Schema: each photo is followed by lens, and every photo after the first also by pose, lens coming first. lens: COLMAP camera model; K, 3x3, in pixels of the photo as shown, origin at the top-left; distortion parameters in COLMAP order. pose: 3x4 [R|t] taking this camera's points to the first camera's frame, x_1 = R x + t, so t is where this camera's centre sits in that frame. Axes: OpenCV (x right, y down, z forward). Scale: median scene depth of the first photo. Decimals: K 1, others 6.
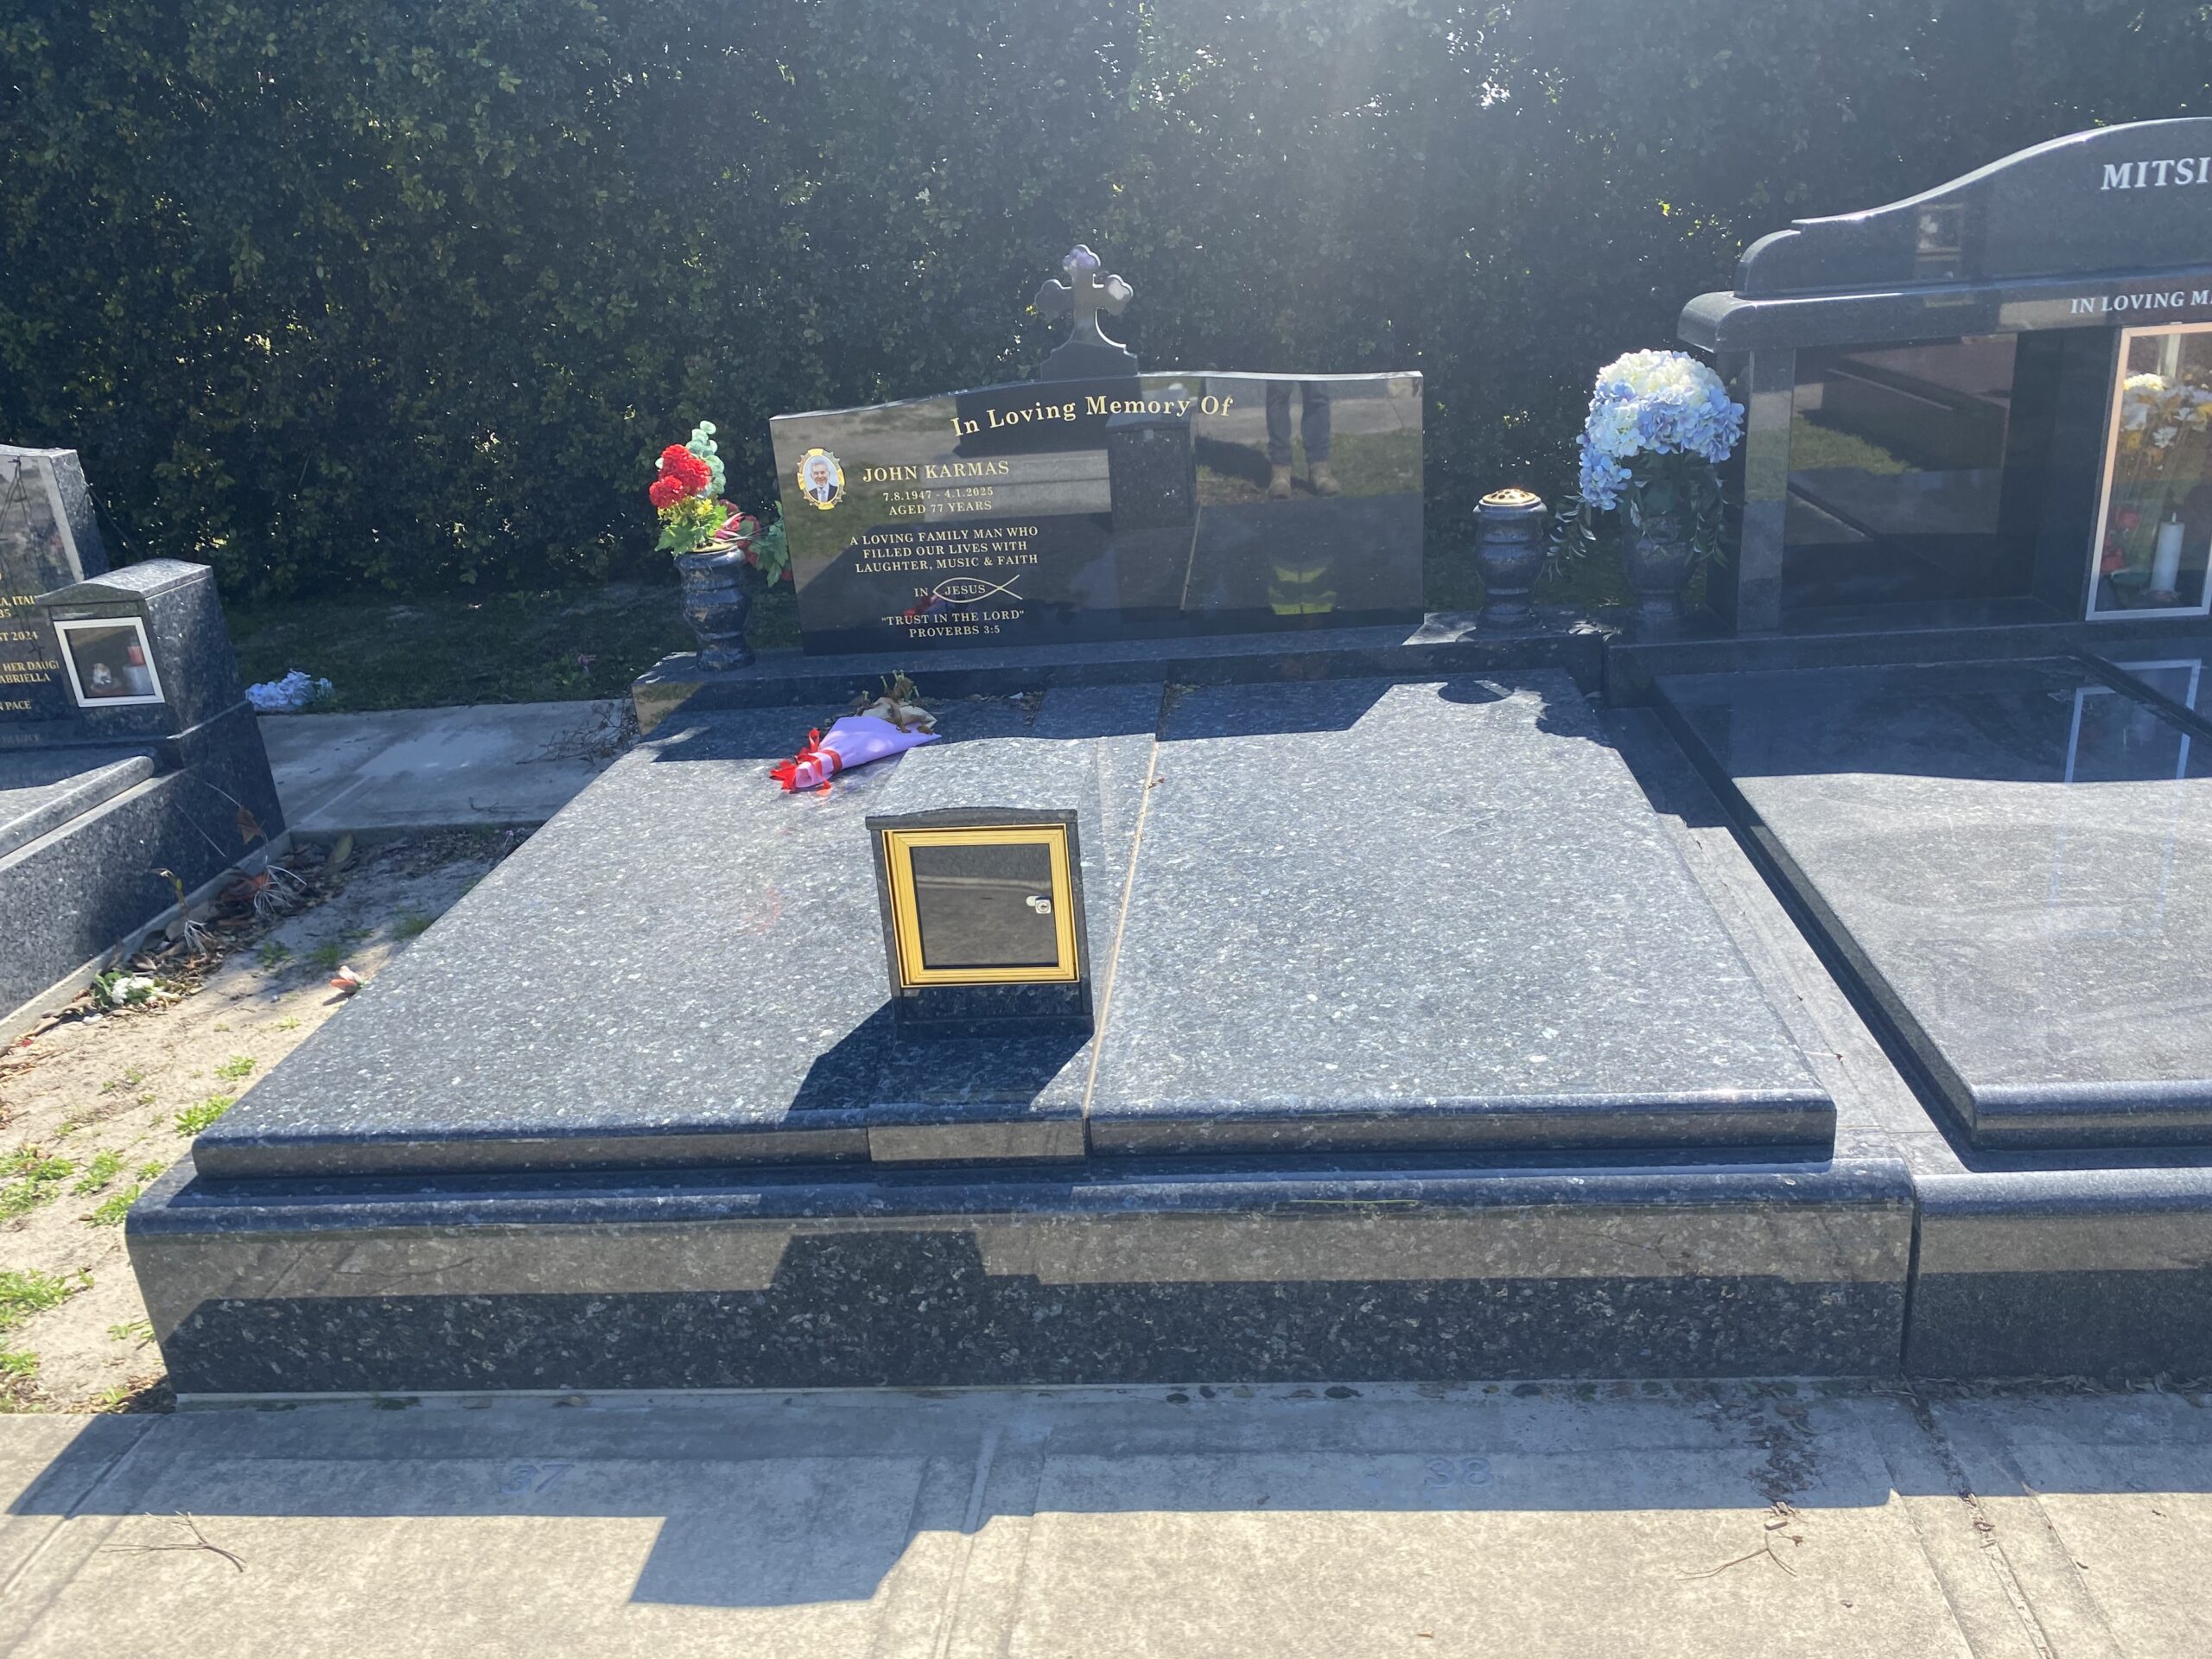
lens RADIAL K [[1677.2, 0, 1114.2], [0, 1677.2, 818.7], [0, 0, 1]] dist [0.017114, -0.031074]
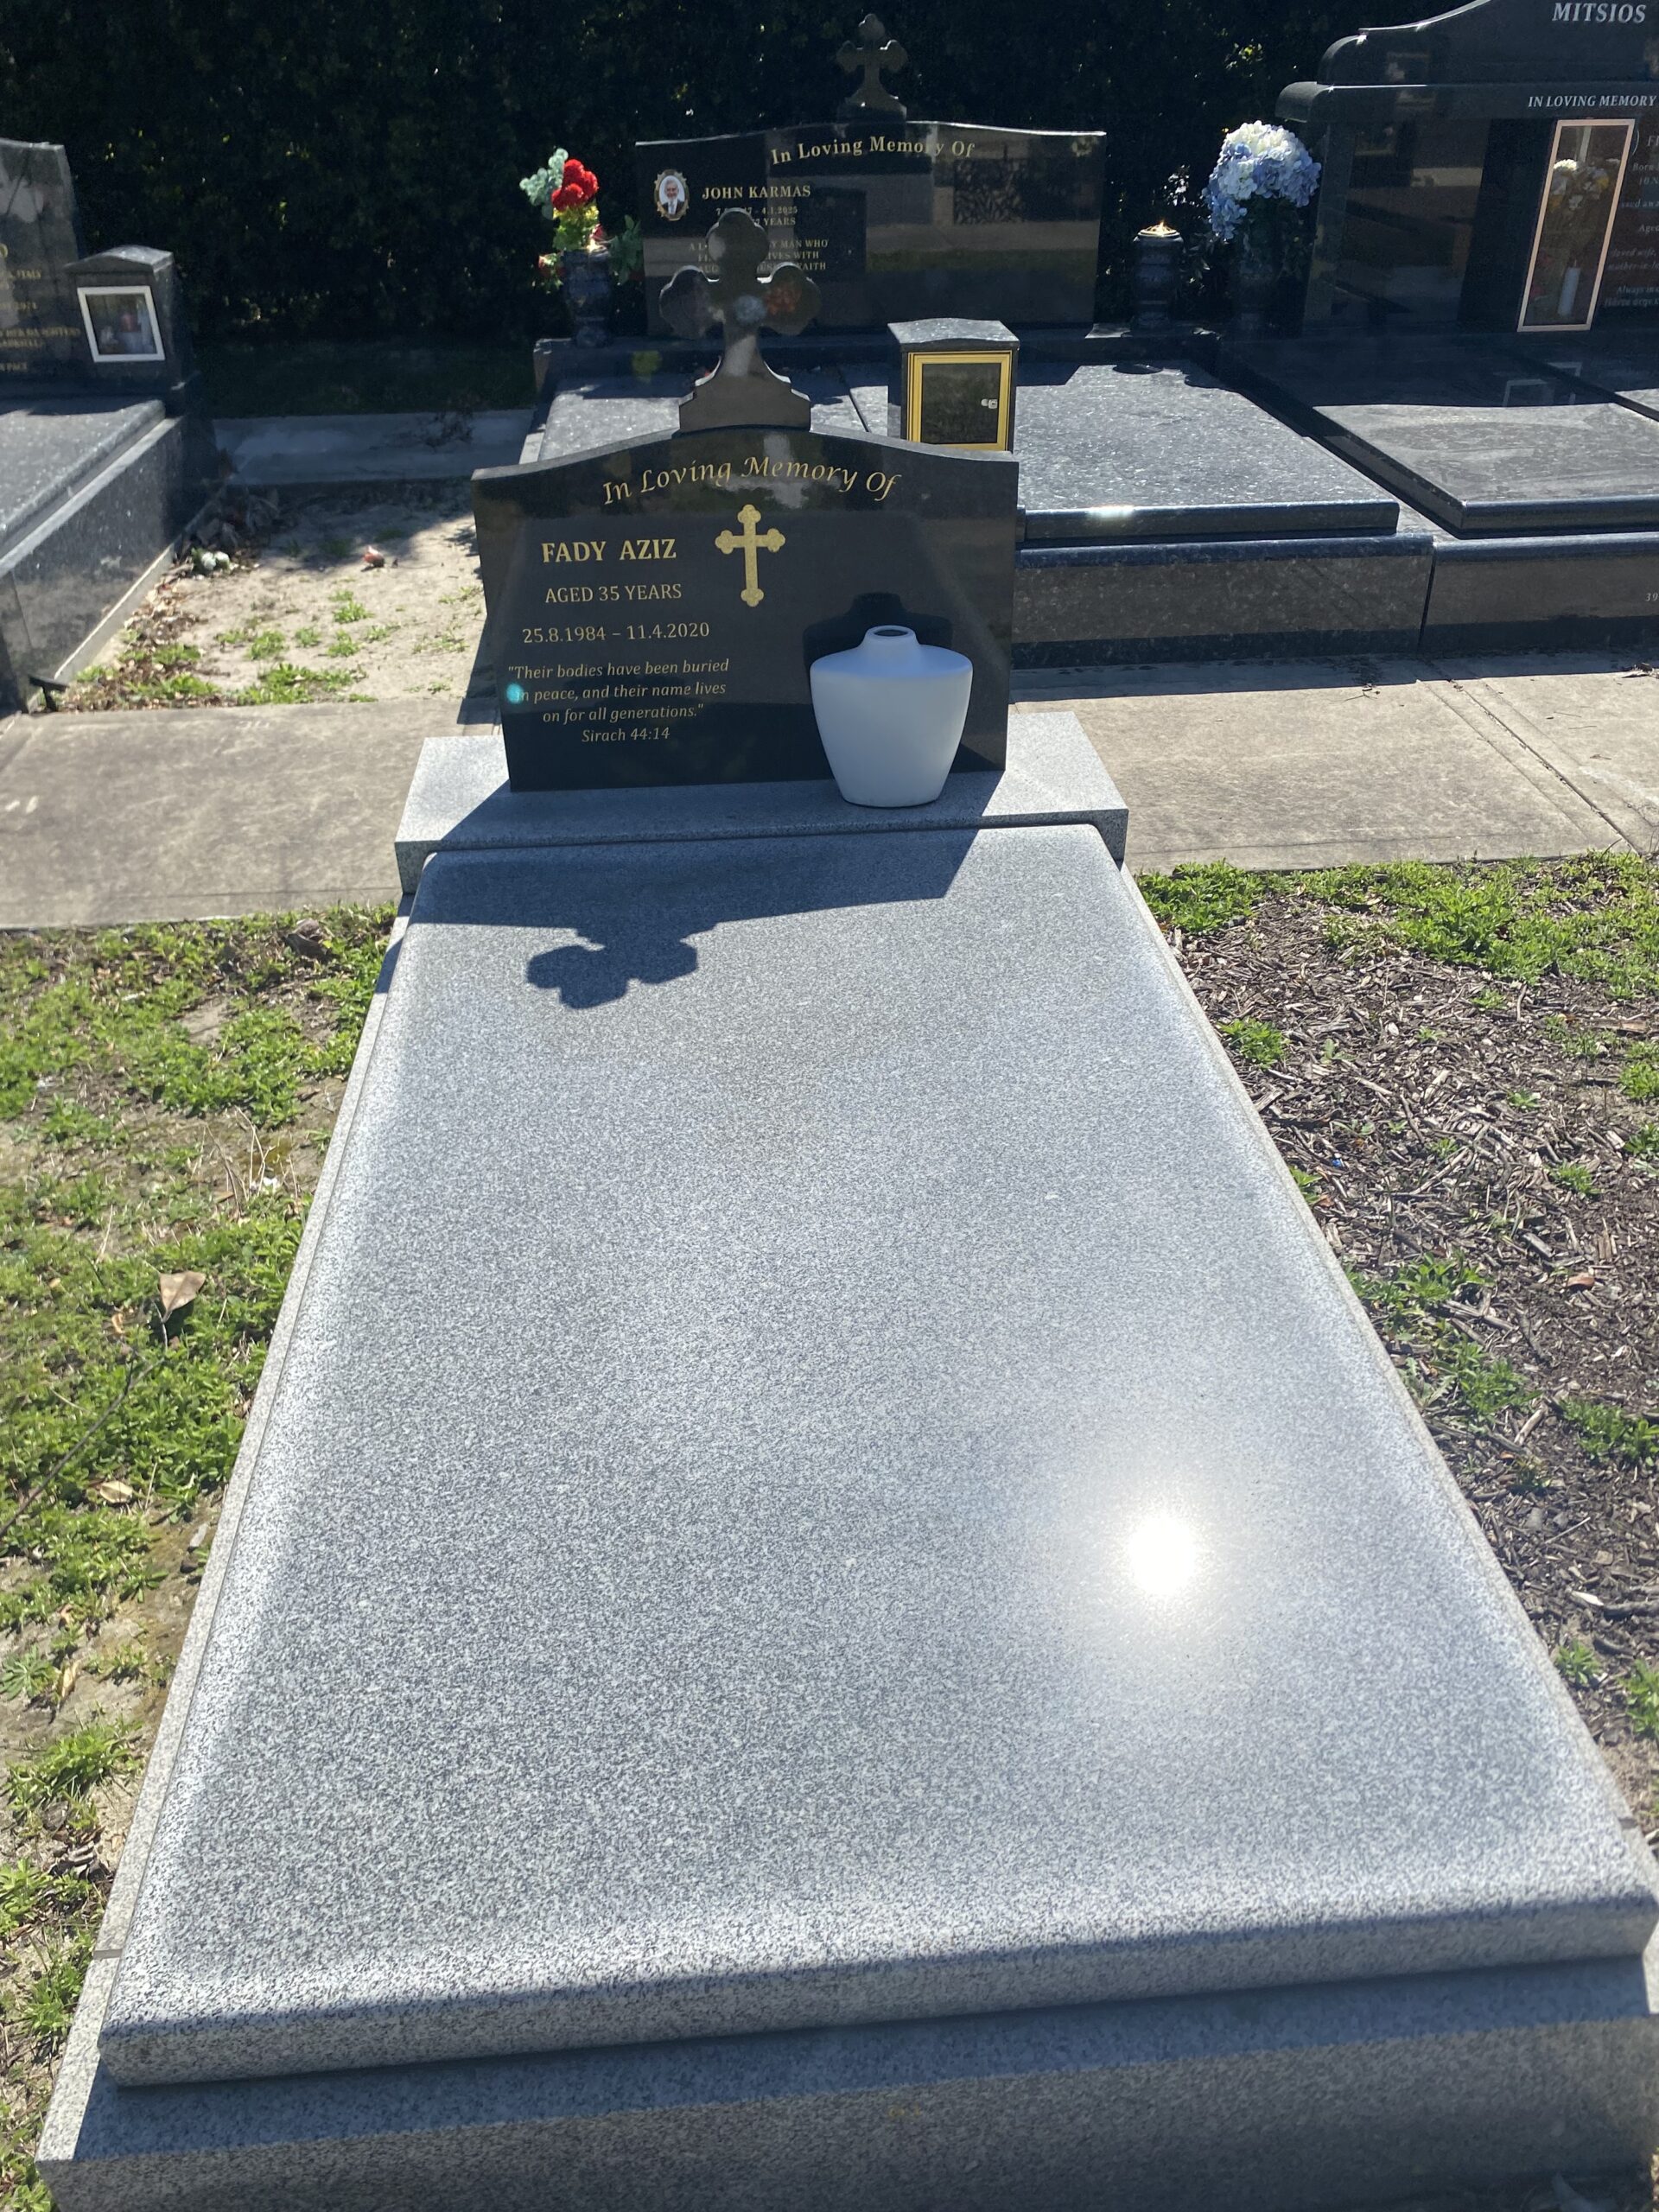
lens RADIAL K [[1677.2, 0, 825.3], [0, 1677.2, 1115.9], [0, 0, 1]] dist [0.017114, -0.031074]
pose [[0.985076, -0.039601, 0.167501, -0.338516], [0.001789, 0.975476, 0.220100, 0.246307], [-0.172109, -0.216516, 0.960989, -0.535055]]
